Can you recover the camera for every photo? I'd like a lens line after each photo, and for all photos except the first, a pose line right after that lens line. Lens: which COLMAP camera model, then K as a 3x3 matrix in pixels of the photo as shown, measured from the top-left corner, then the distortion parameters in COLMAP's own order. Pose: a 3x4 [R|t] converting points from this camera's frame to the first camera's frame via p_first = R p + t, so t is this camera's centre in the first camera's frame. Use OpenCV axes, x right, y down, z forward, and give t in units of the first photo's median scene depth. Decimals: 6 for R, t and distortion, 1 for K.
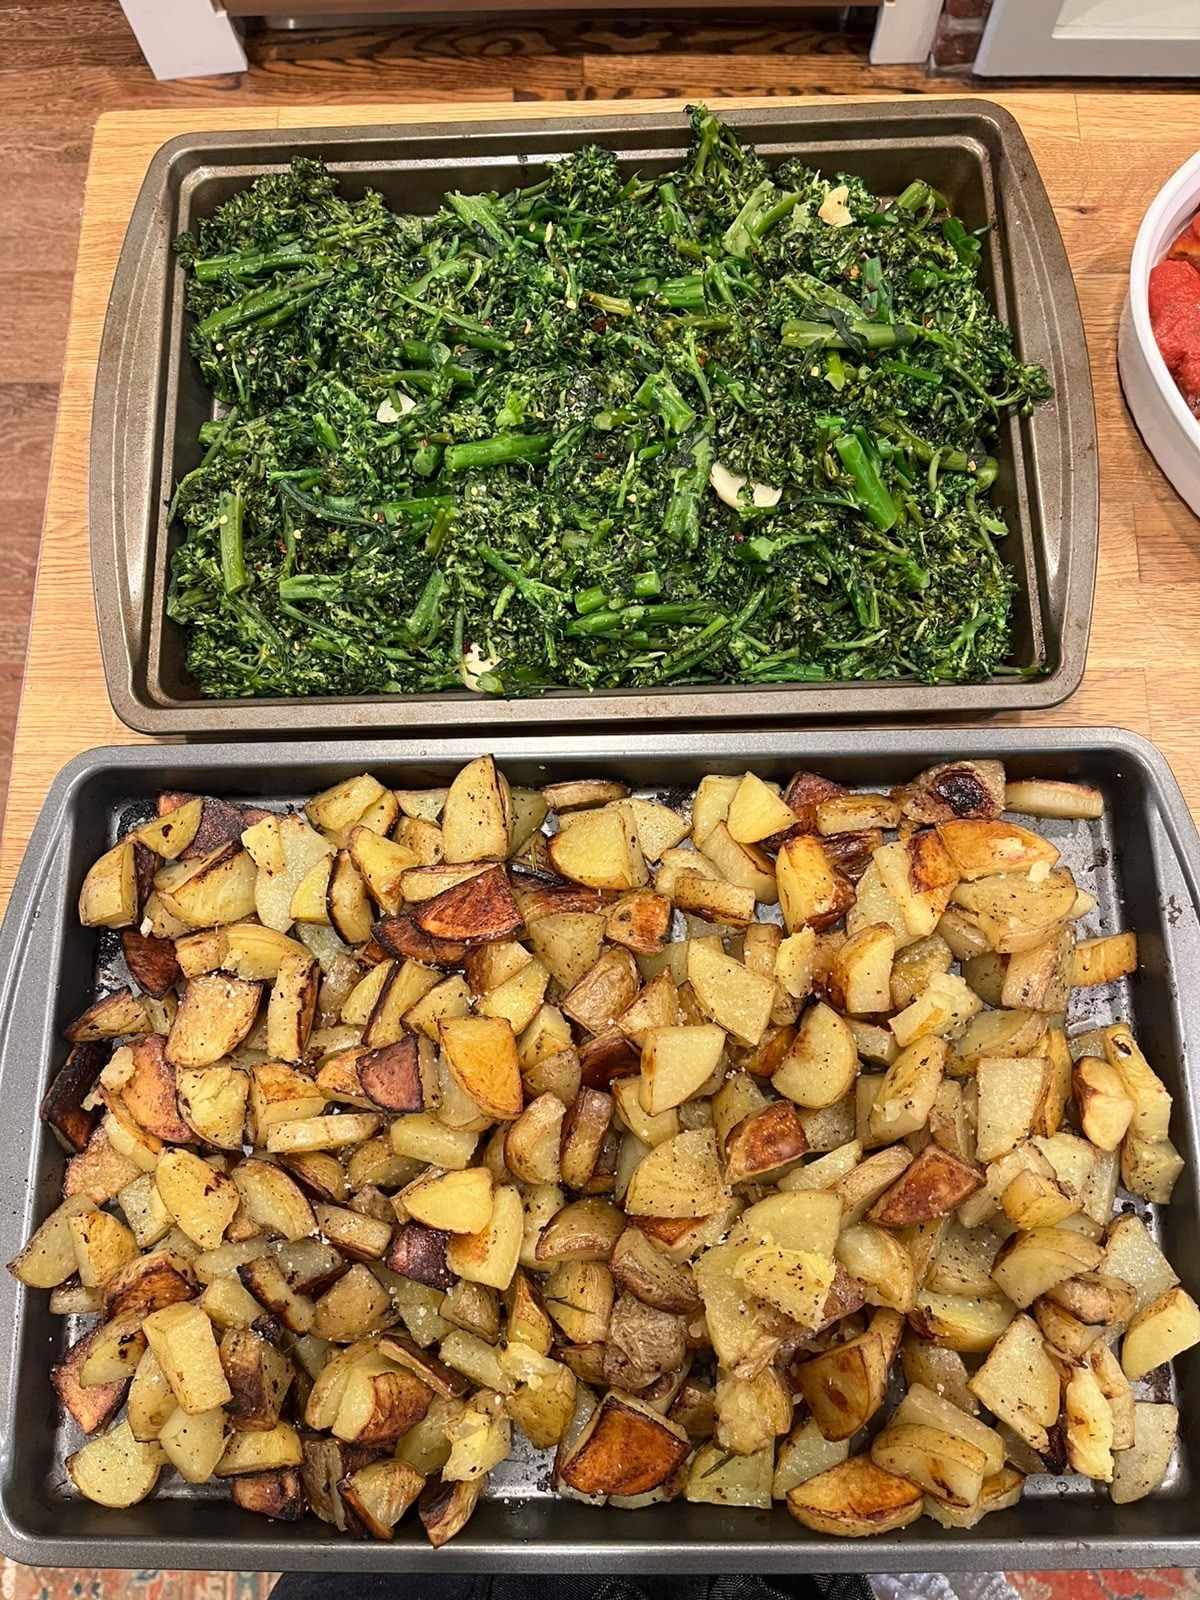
lens RADIAL K [[1172.8, 0, 600.0], [0, 1172.8, 800.0], [0, 0, 1]] dist [0.046098, -0.081894]
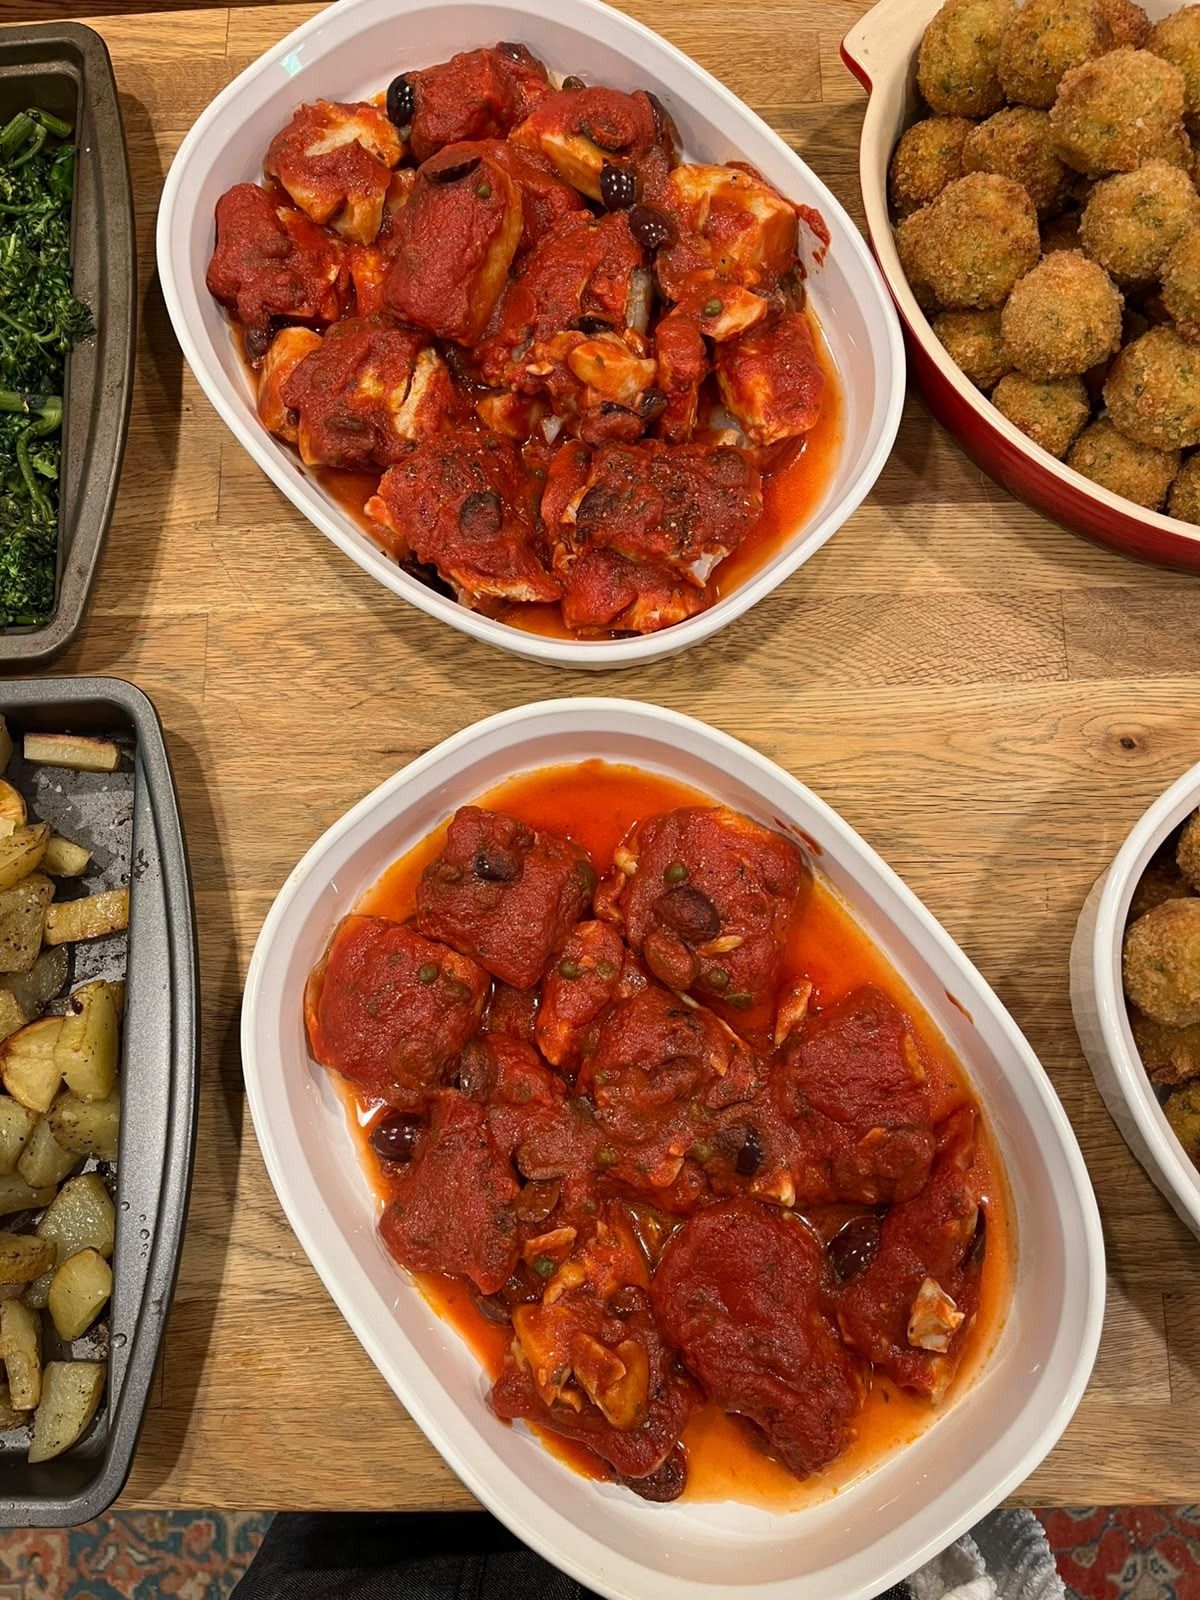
lens RADIAL K [[1172.8, 0, 600.0], [0, 1172.8, 800.0], [0, 0, 1]] dist [0.046098, -0.081894]
pose [[0.999568, -0.028443, 0.007408, 0.780447], [0.028092, 0.998643, 0.043854, 0.007700], [-0.008646, -0.043627, 0.999010, 0.023217]]
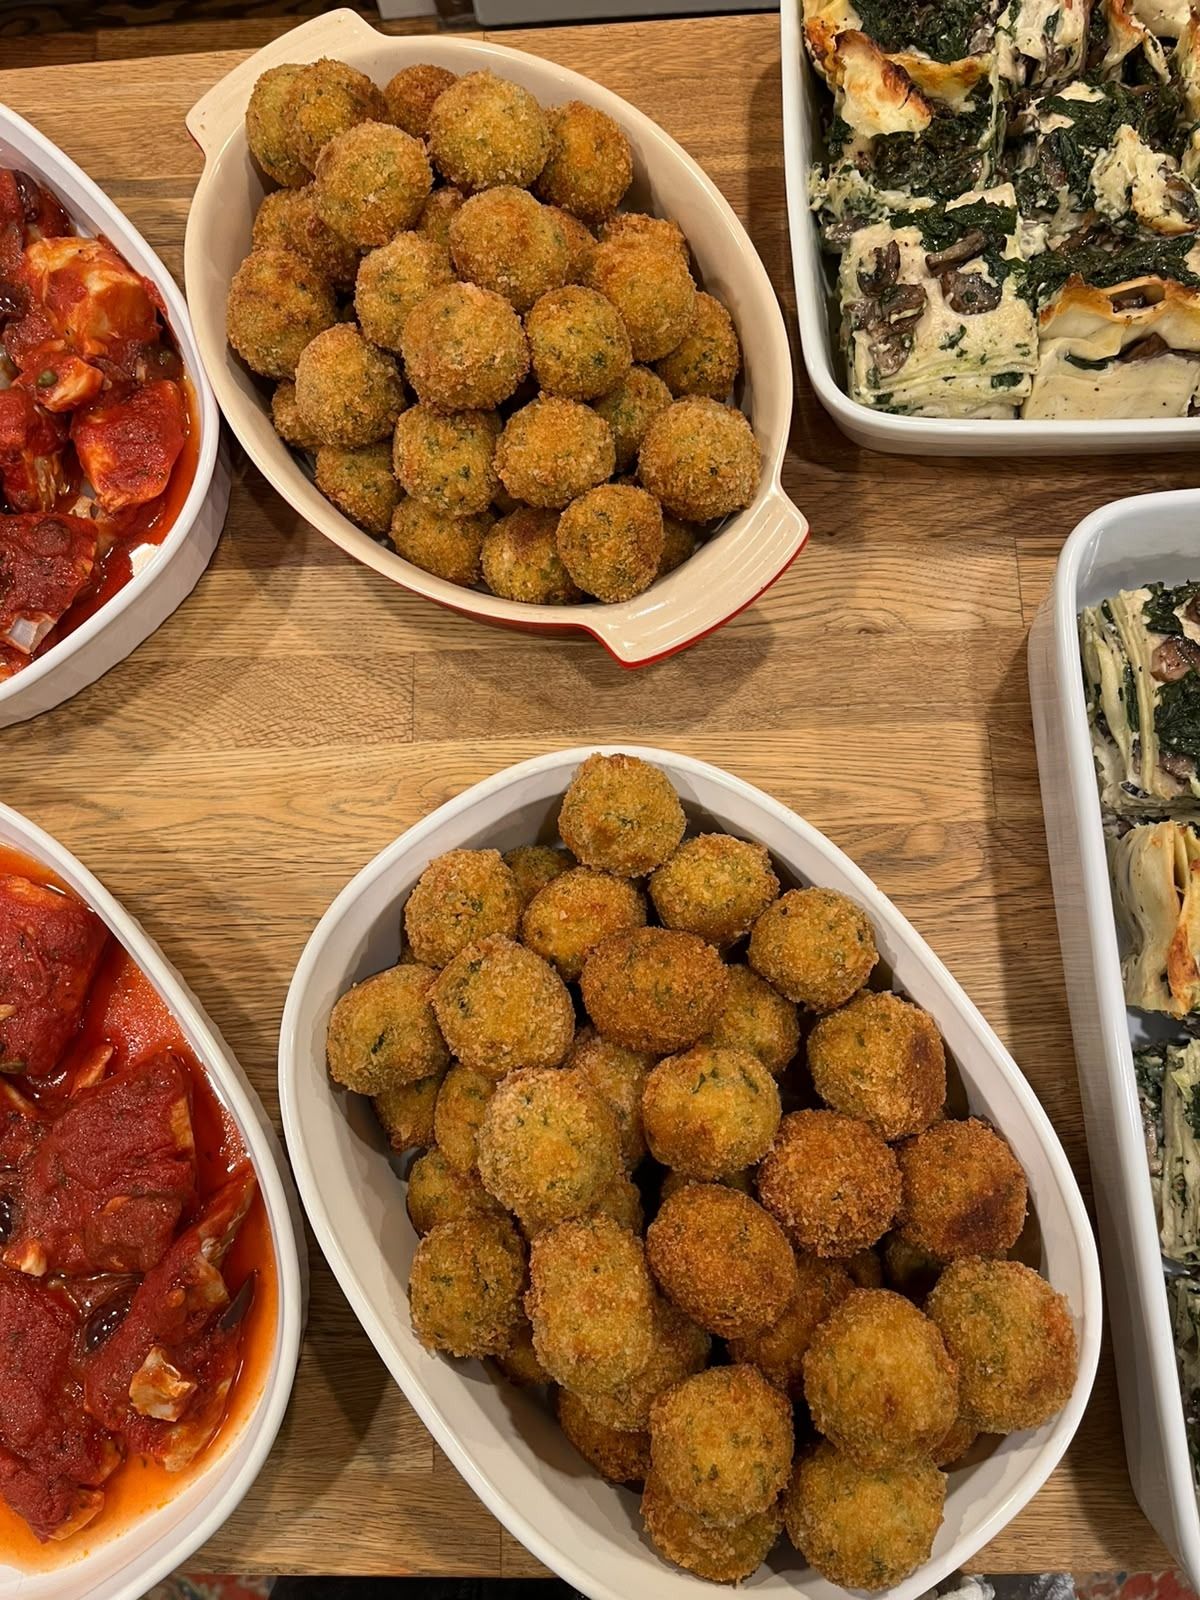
lens RADIAL K [[1172.8, 0, 600.0], [0, 1172.8, 800.0], [0, 0, 1]] dist [0.046098, -0.081894]
pose [[0.999231, -0.038107, 0.009242, 1.383965], [0.037853, 0.998939, 0.026235, -0.010635], [-0.010232, -0.025865, 0.999613, 0.010702]]
